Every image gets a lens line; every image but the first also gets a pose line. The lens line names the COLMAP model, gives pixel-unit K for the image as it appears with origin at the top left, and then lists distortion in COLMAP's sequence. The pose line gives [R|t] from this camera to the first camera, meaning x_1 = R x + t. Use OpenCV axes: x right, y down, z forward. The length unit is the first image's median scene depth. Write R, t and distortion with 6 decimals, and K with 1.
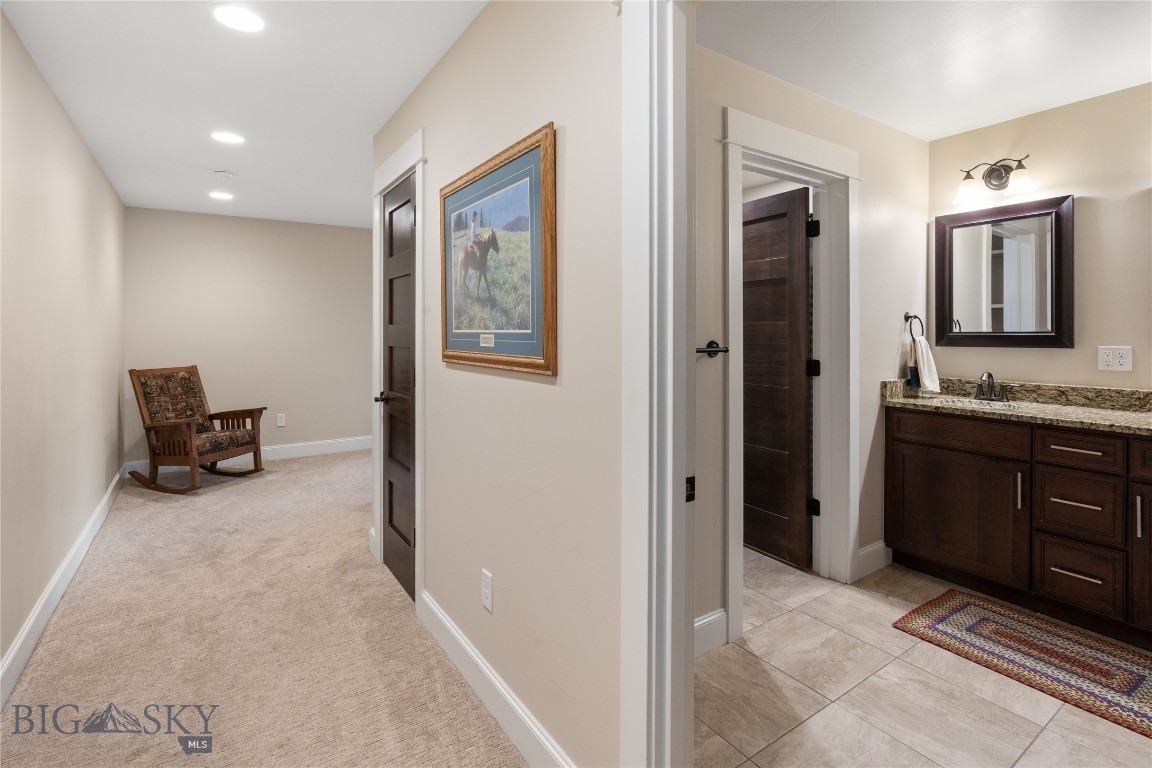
lens RADIAL K [[534.7, 0, 576.6], [0, 534.7, 334.2], [0, 0, 1]] dist [-0.003962, 0.001338]
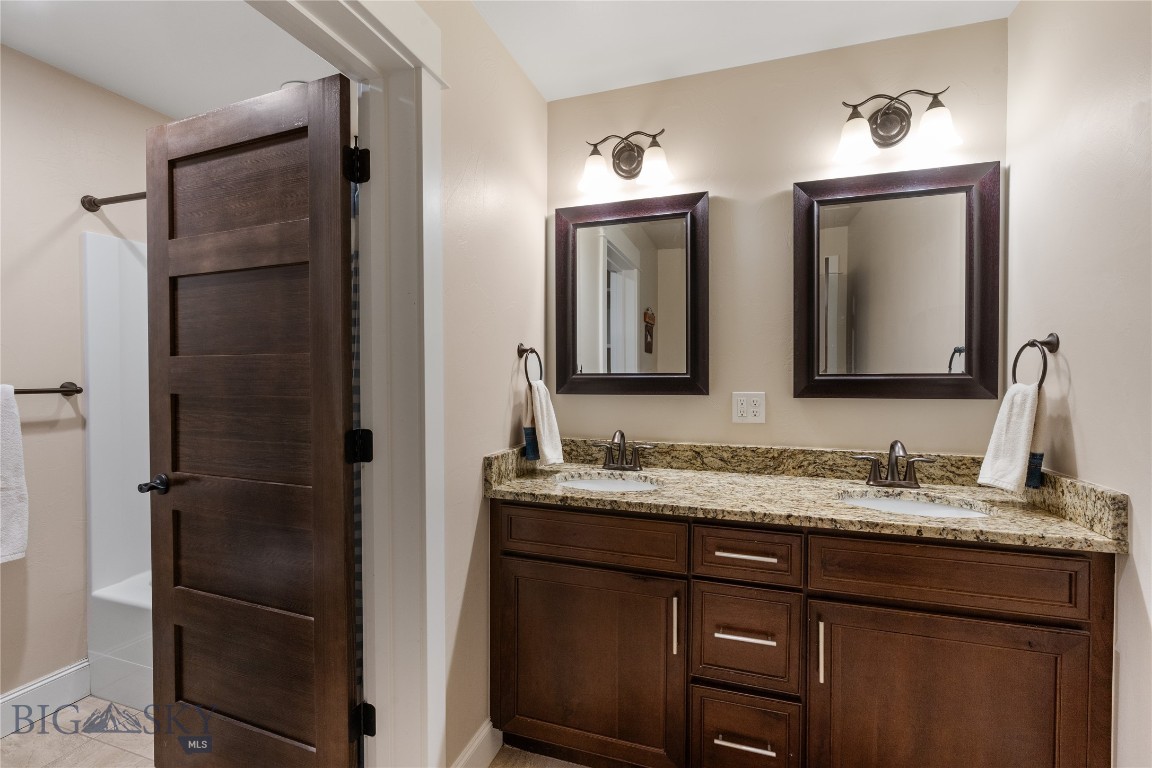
lens RADIAL K [[534.7, 0, 582.1], [0, 534.7, 383.6], [0, 0, 1]] dist [-0.003962, 0.001338]
pose [[0.787145, -0.011540, 0.616660, 0.298356], [0.002883, 0.999883, 0.015032, -0.001689], [-0.616761, -0.010054, 0.787086, 0.478101]]
